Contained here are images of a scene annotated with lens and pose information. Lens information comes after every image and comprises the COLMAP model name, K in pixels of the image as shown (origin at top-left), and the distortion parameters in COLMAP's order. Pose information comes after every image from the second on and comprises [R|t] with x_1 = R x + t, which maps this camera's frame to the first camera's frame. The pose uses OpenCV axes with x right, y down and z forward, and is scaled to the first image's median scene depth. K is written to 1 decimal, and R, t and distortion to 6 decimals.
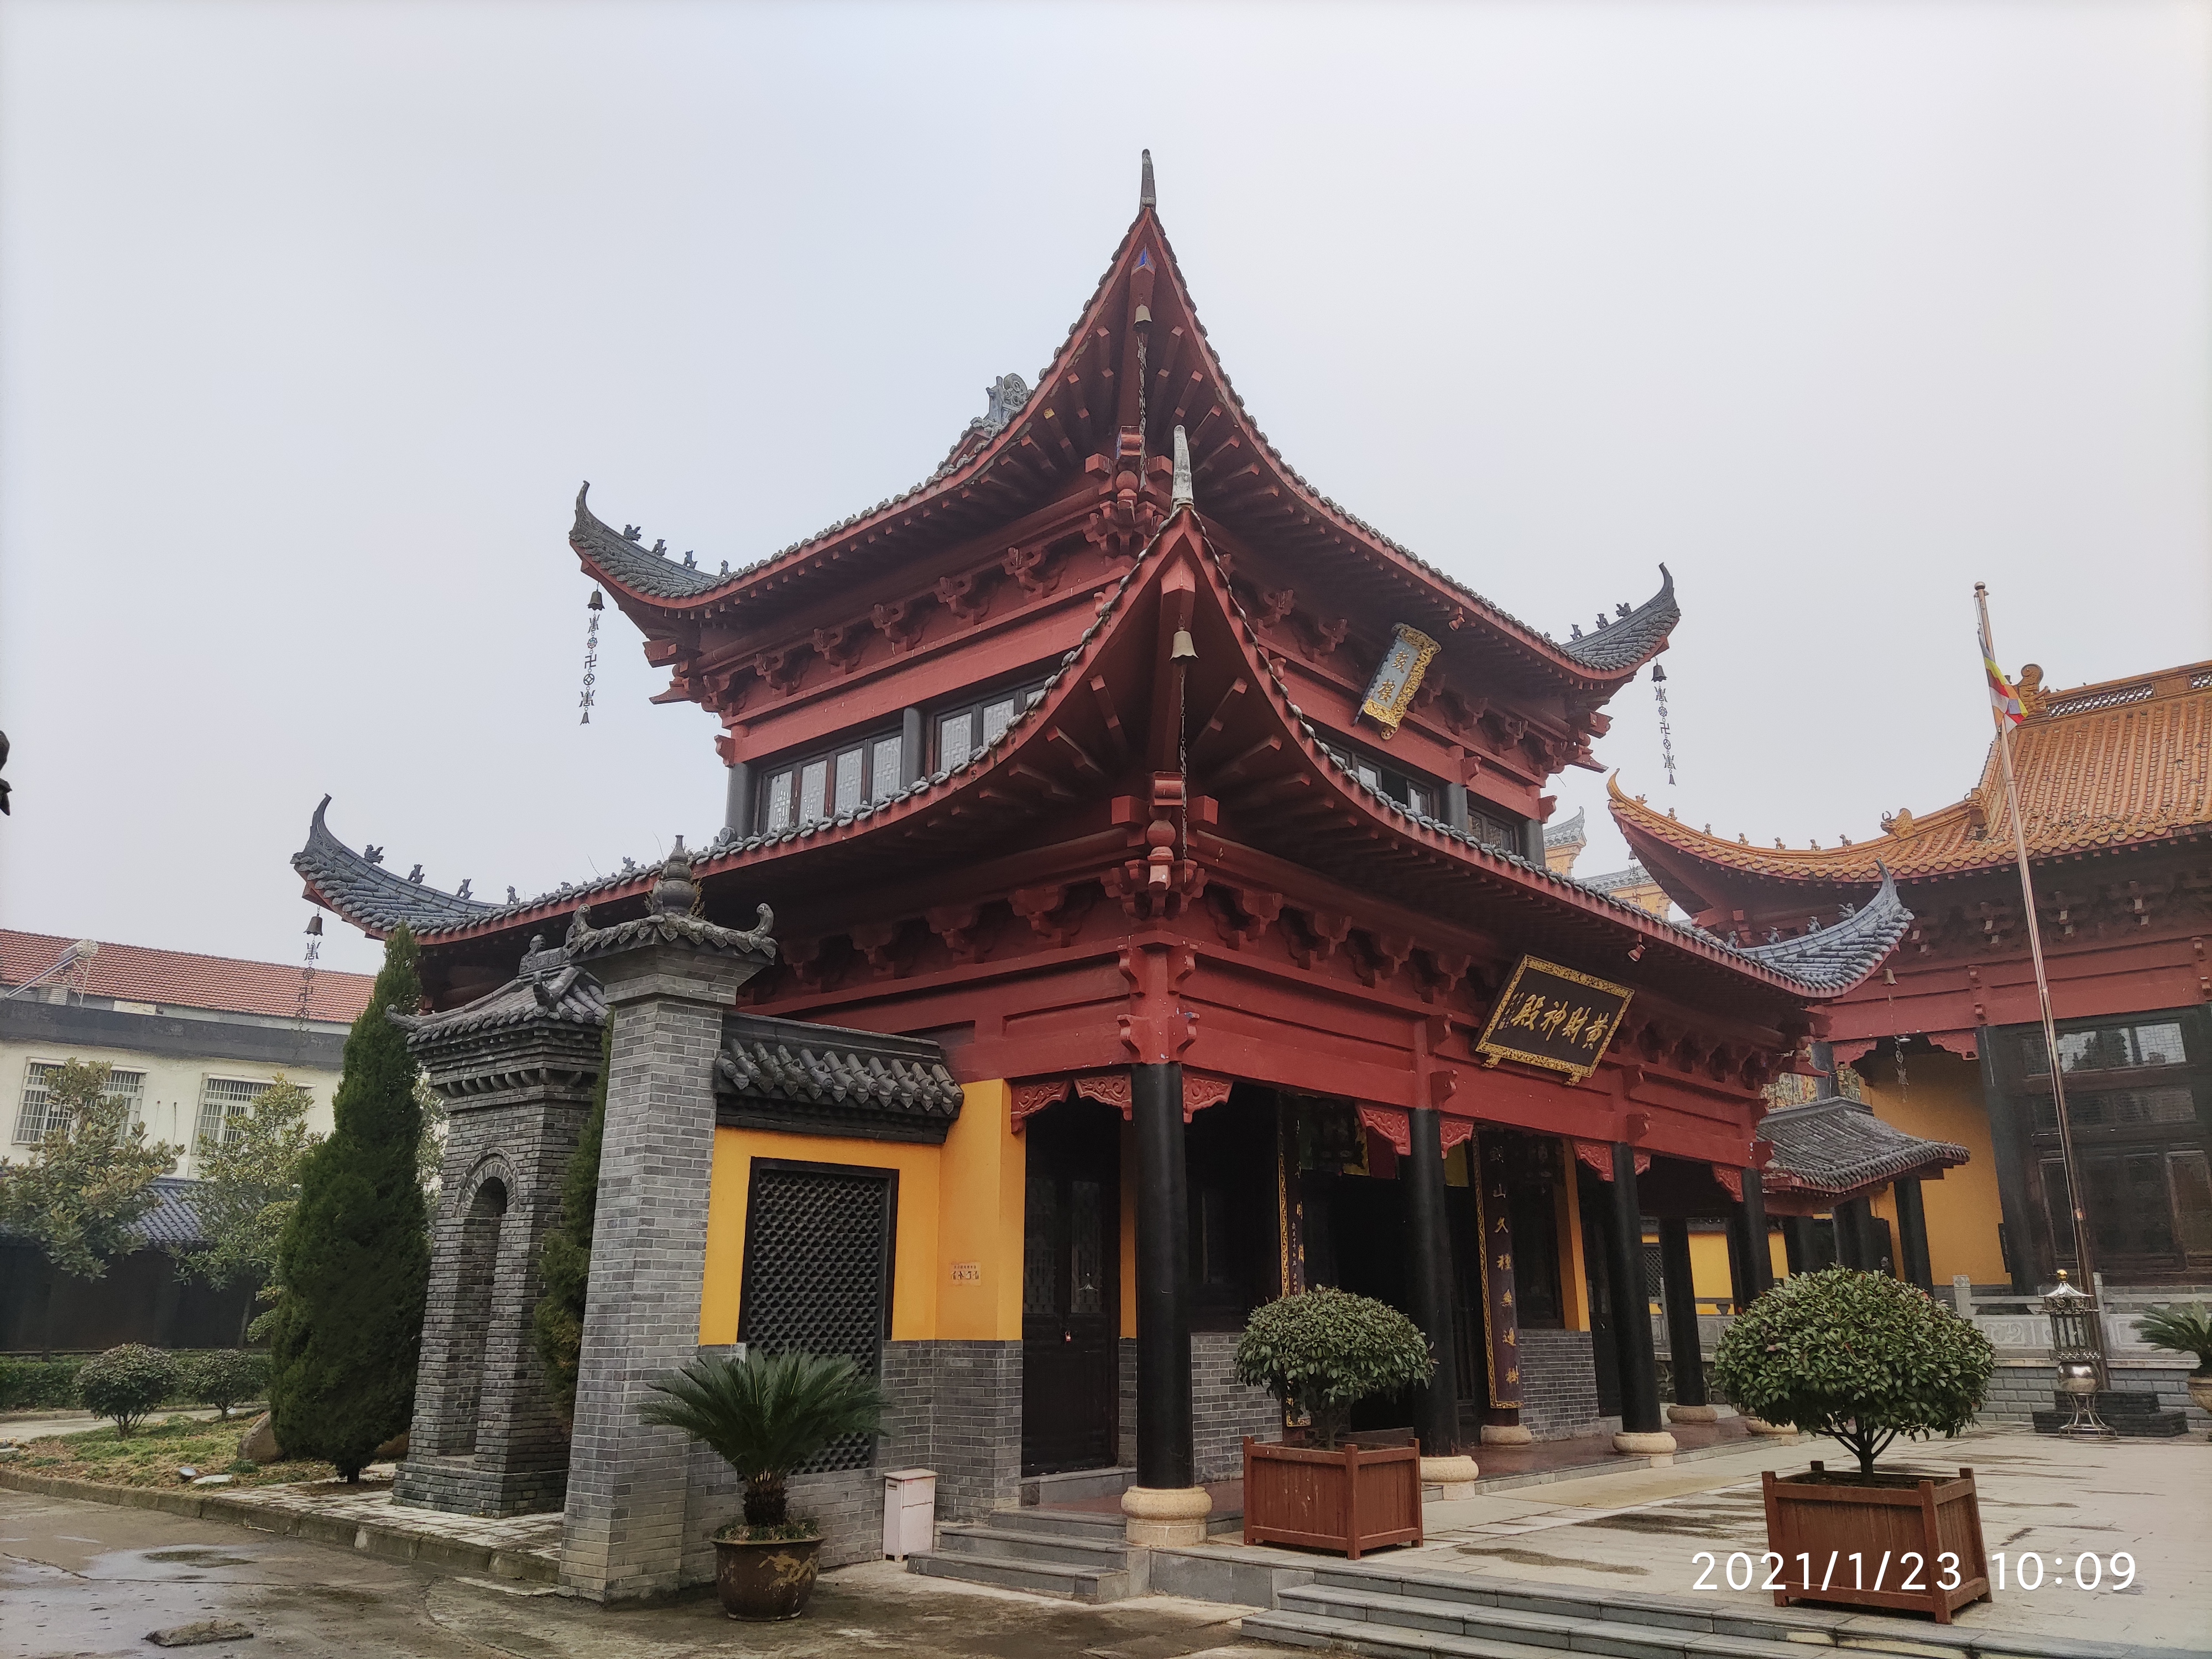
lens RADIAL K [[1620.2, 0, 1106.0], [0, 1620.2, 829.5], [0, 0, 1]] dist [0.126851, -0.162347]
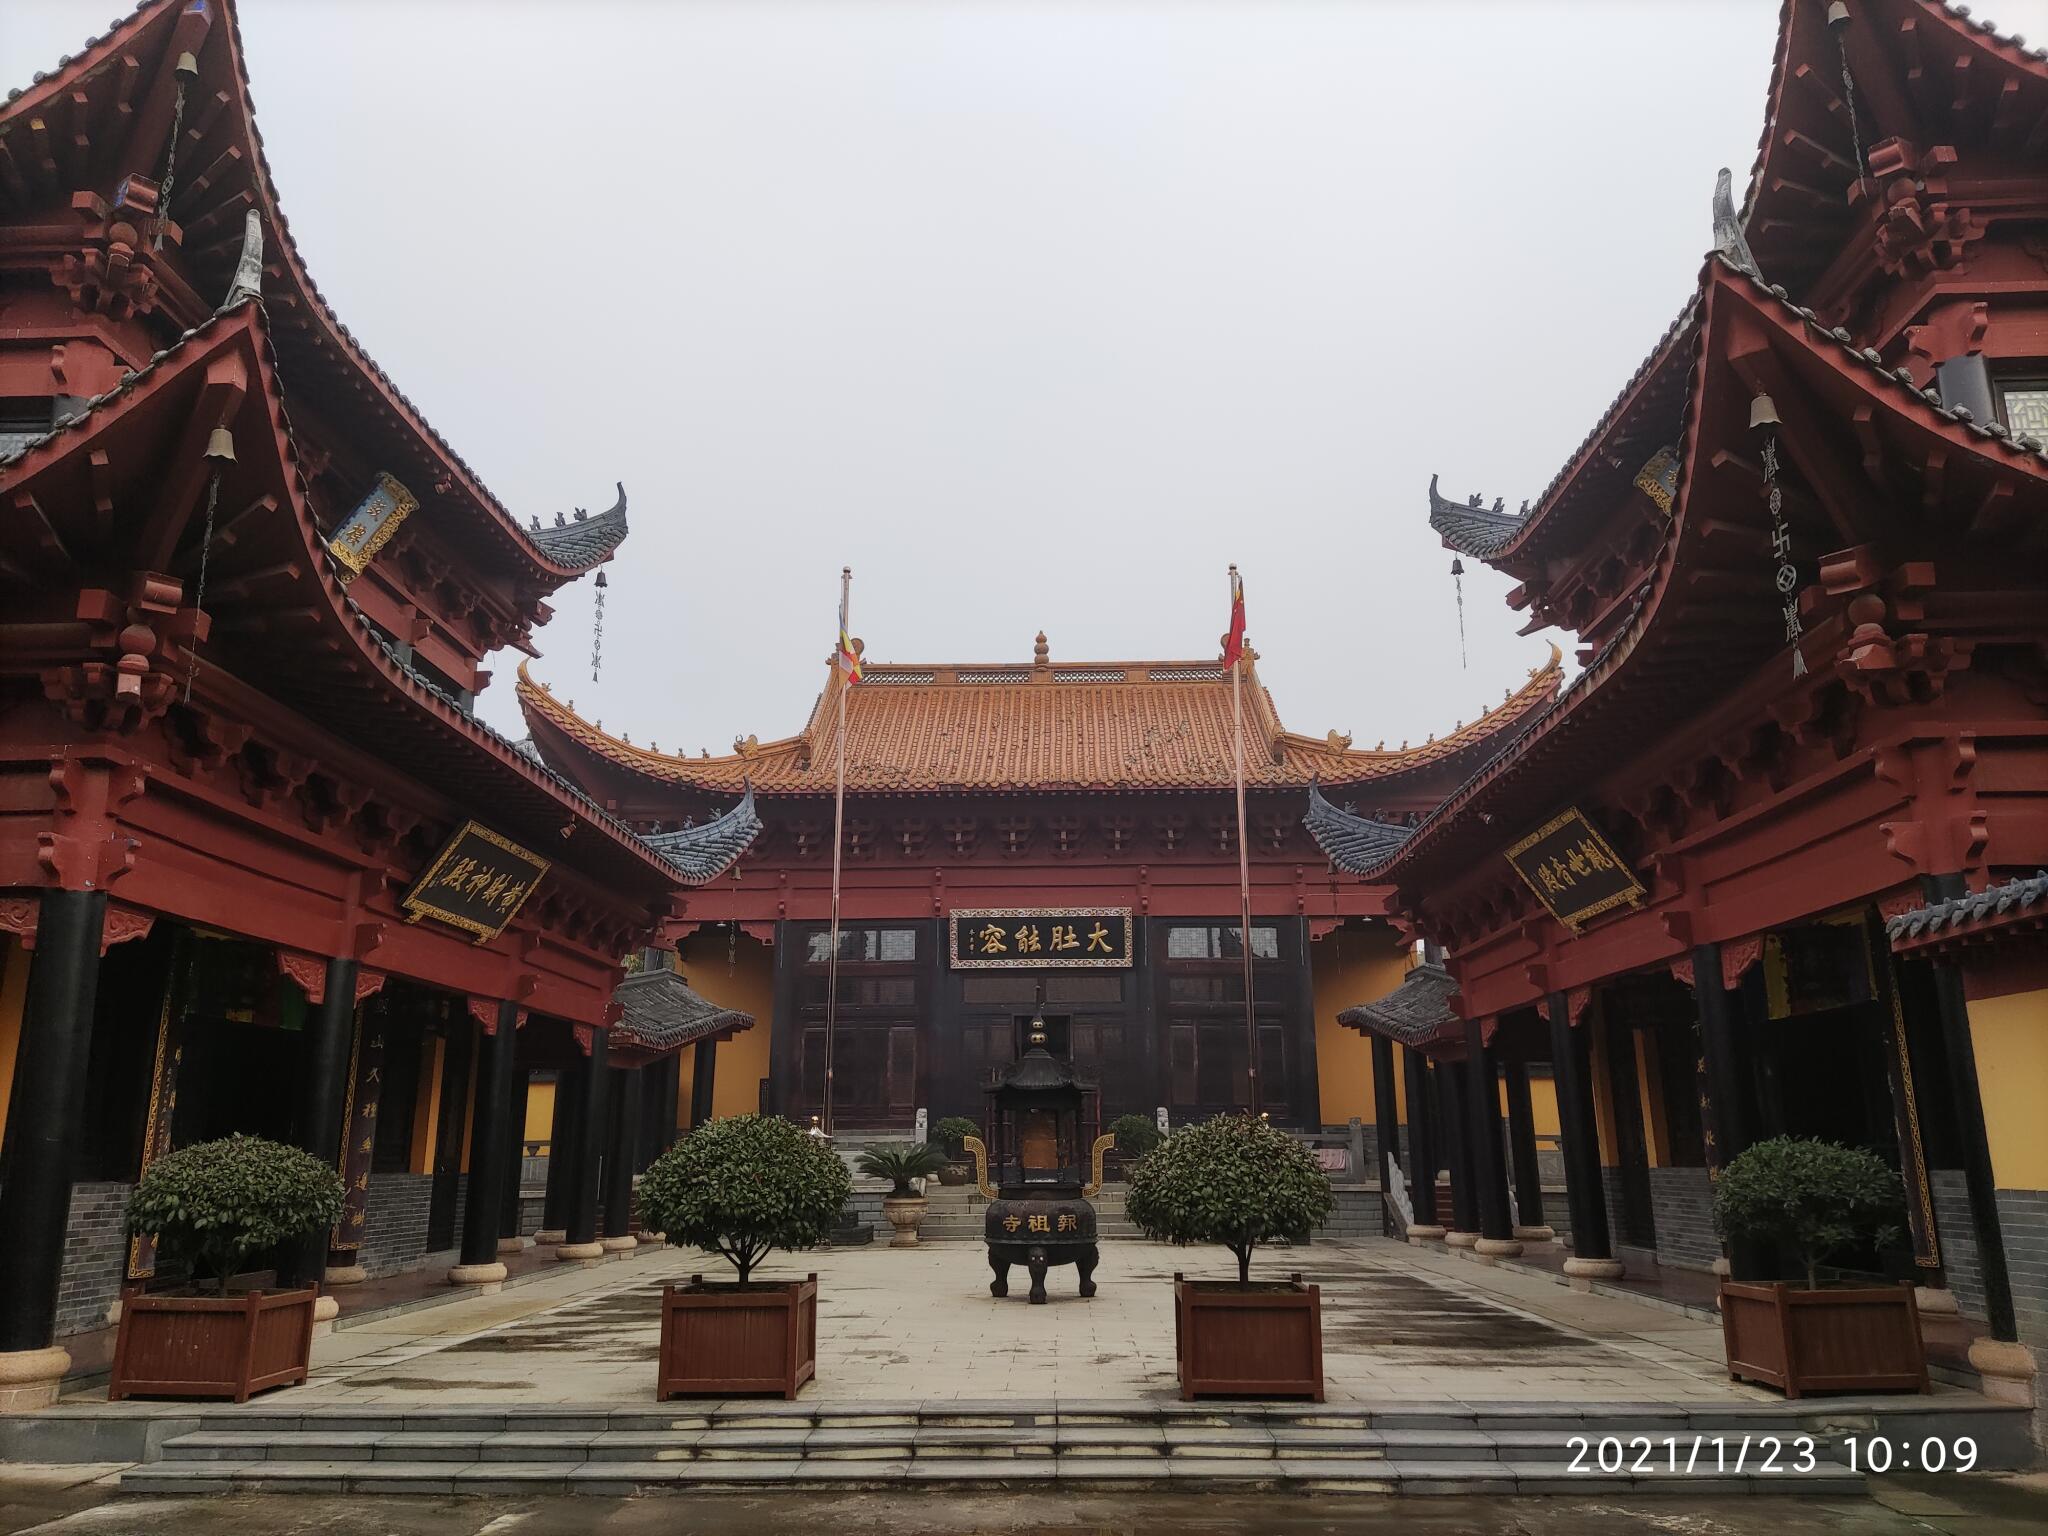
lens RADIAL K [[1511.9, 0, 1012.3], [0, 1511.9, 773.3], [0, 0, 1]] dist [0.136647, -0.170442]
pose [[0.779699, 0.151149, 0.607638, -0.075937], [-0.176127, 0.984188, -0.018816, 0.004699], [-0.600873, -0.092350, 0.793992, 0.013936]]
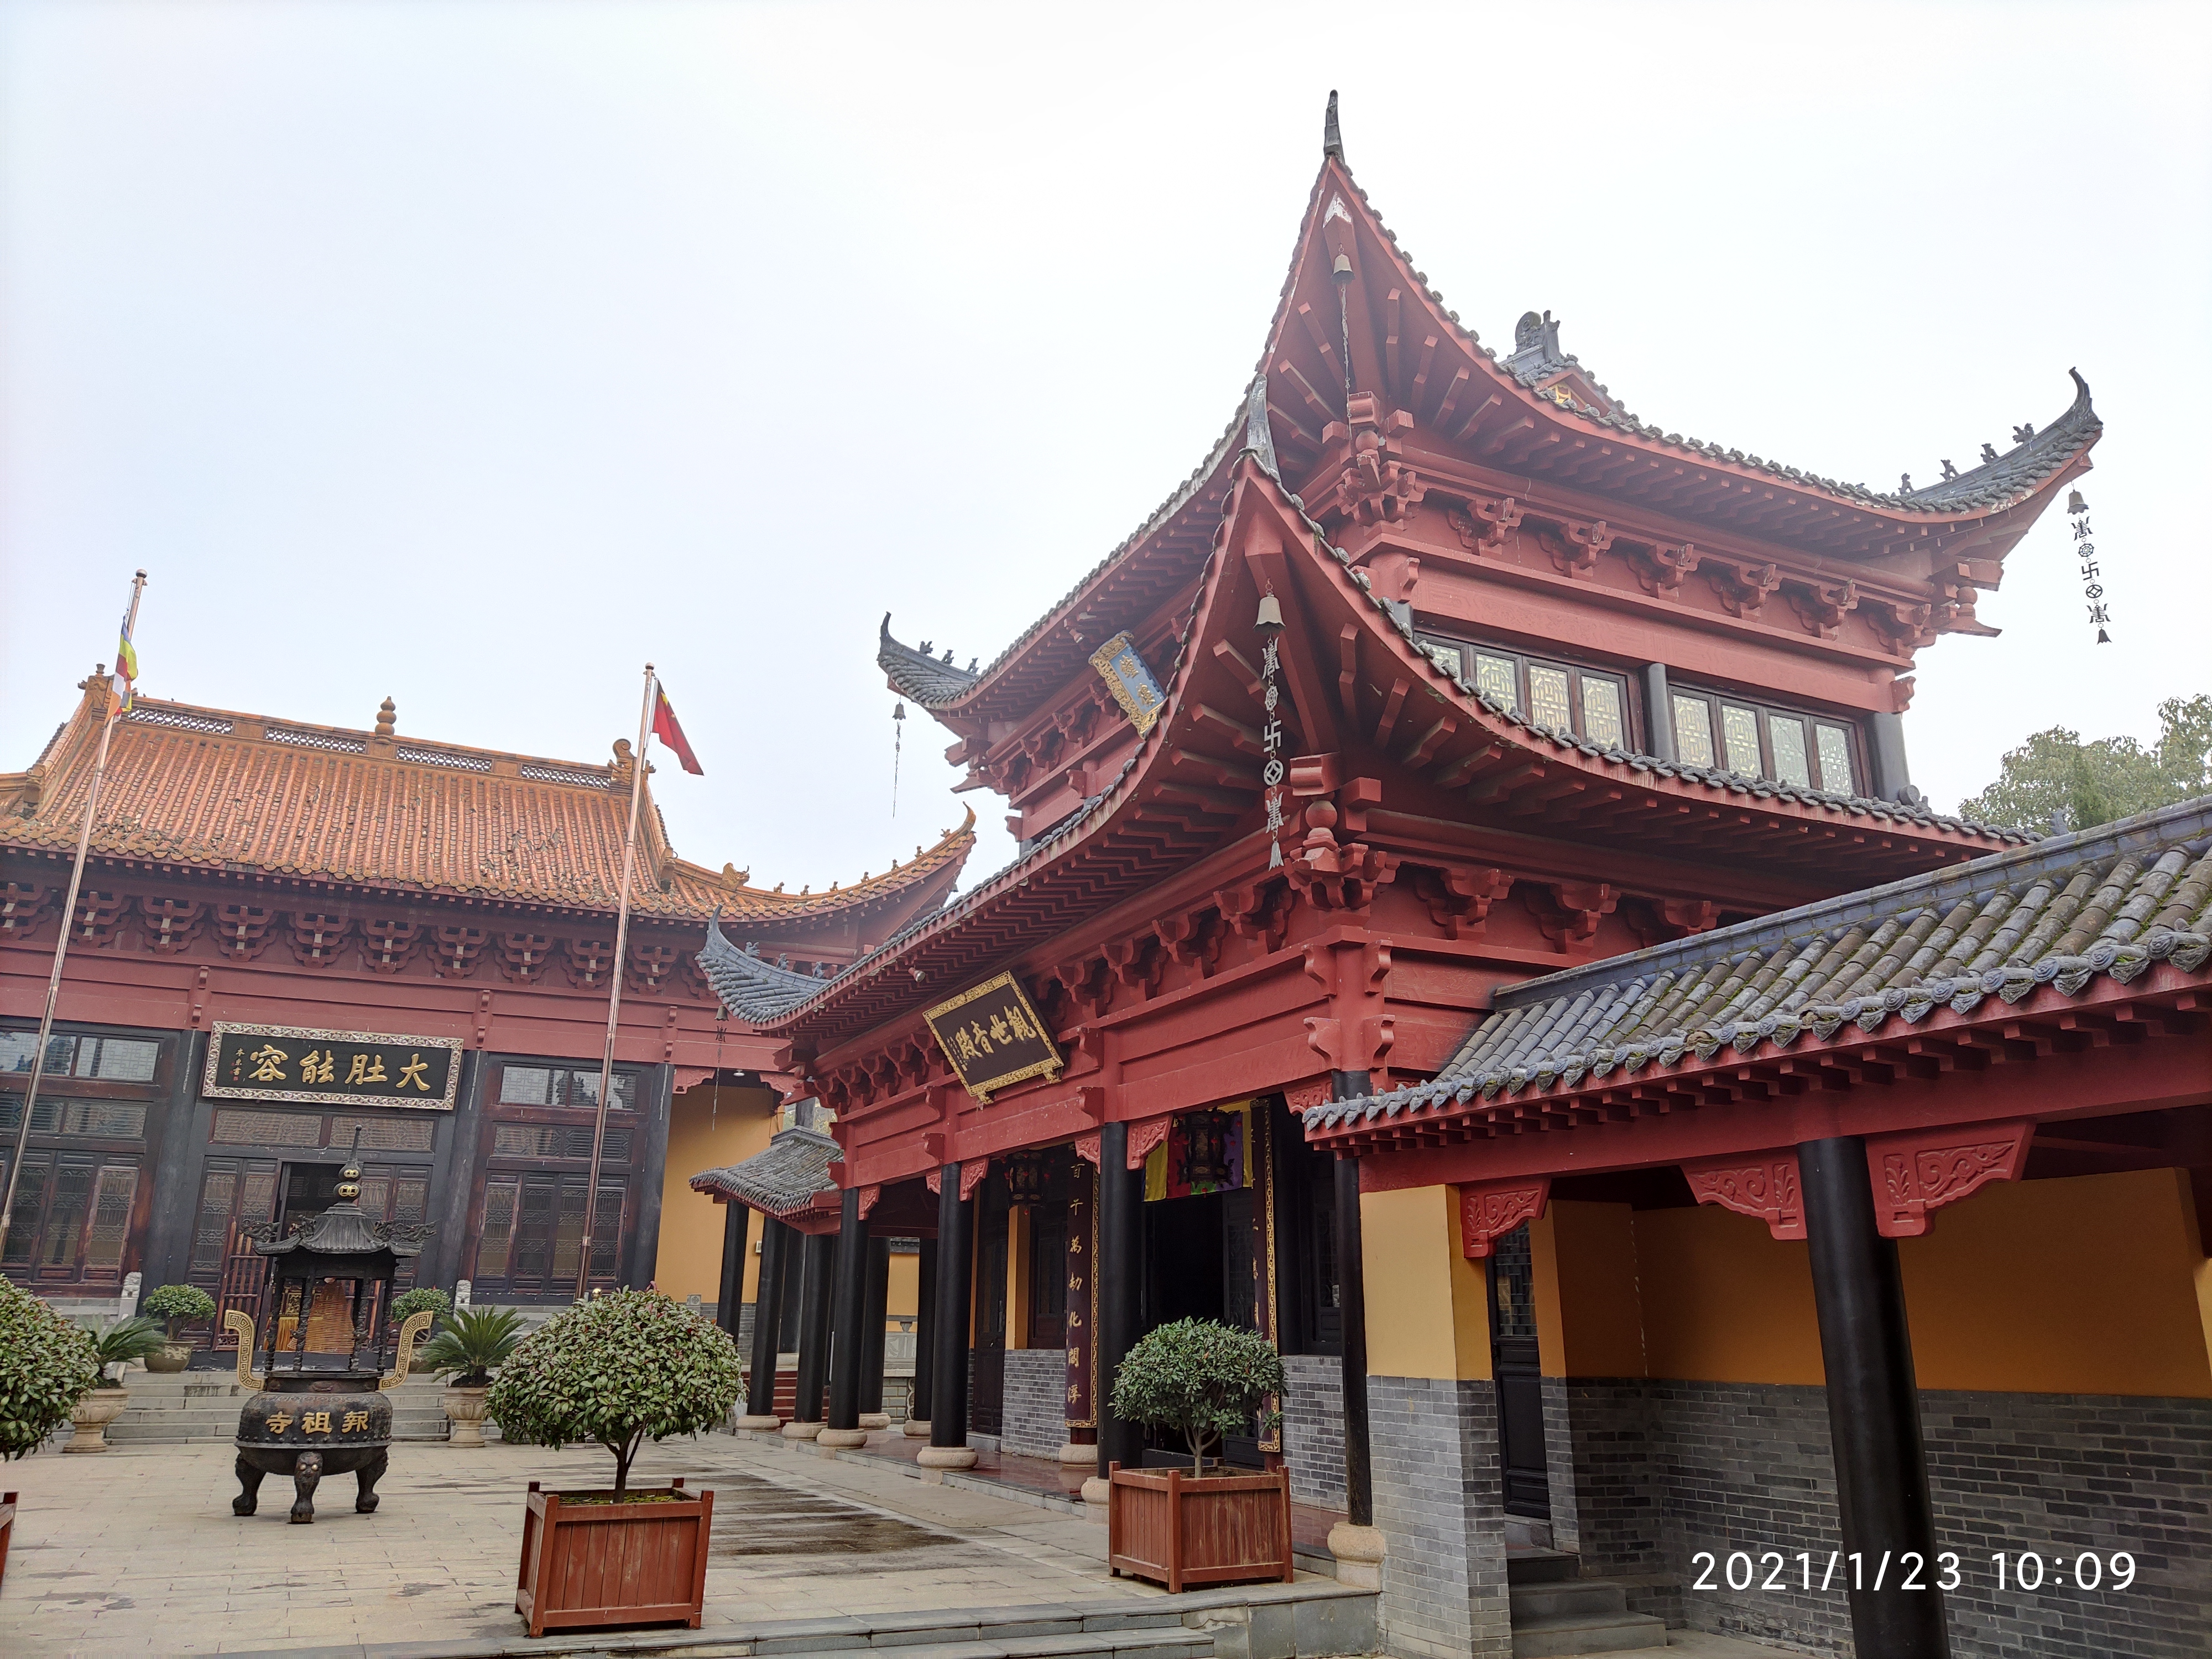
lens RADIAL K [[1633.0, 0, 1095.8], [0, 1633.0, 830.6], [0, 0, 1]] dist [0.120701, -0.171714]
pose [[0.408948, 0.276571, 0.869638, -0.084174], [-0.272608, 0.946478, -0.172814, 0.020890], [-0.870888, -0.166399, 0.462456, 0.067805]]
